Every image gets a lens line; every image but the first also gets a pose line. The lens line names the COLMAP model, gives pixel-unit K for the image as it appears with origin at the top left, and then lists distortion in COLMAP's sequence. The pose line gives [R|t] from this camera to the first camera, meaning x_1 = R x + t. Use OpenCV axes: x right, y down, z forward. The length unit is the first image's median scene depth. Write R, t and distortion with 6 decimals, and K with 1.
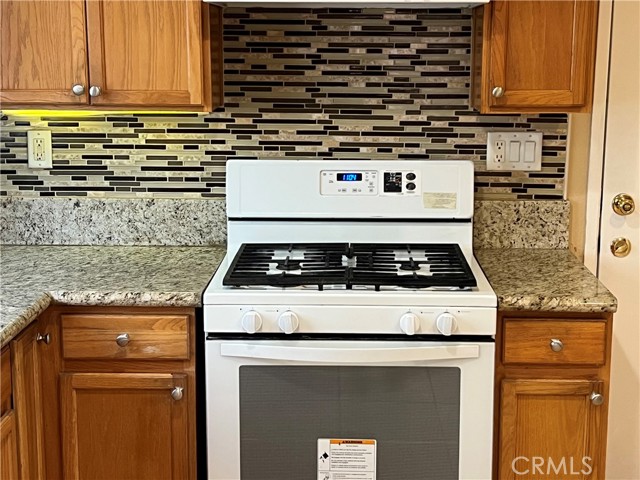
lens RADIAL K [[1071.9, 0, 320.0], [0, 1071.9, 240.0], [0, 0, 1]] dist [0.232911, -1.088710]
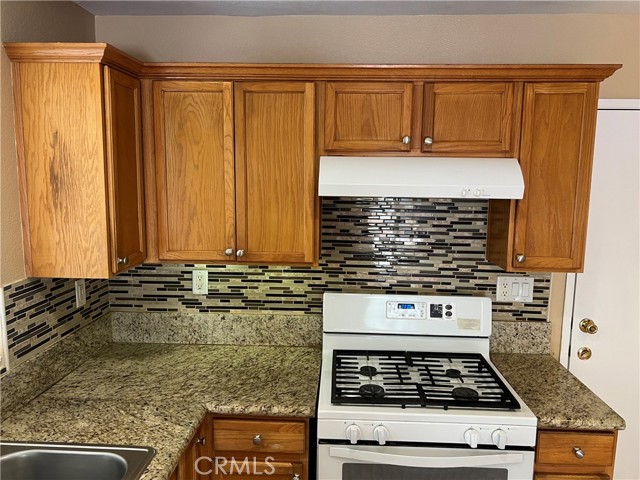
lens RADIAL K [[503.4, 0, 320.0], [0, 503.4, 240.0], [0, 0, 1]] dist [0.103088, -0.208691]
pose [[0.999873, 0.013119, -0.009049, -0.085272], [-0.013612, 0.998290, -0.056853, -0.106651], [0.008288, 0.056969, 0.998342, 0.289556]]
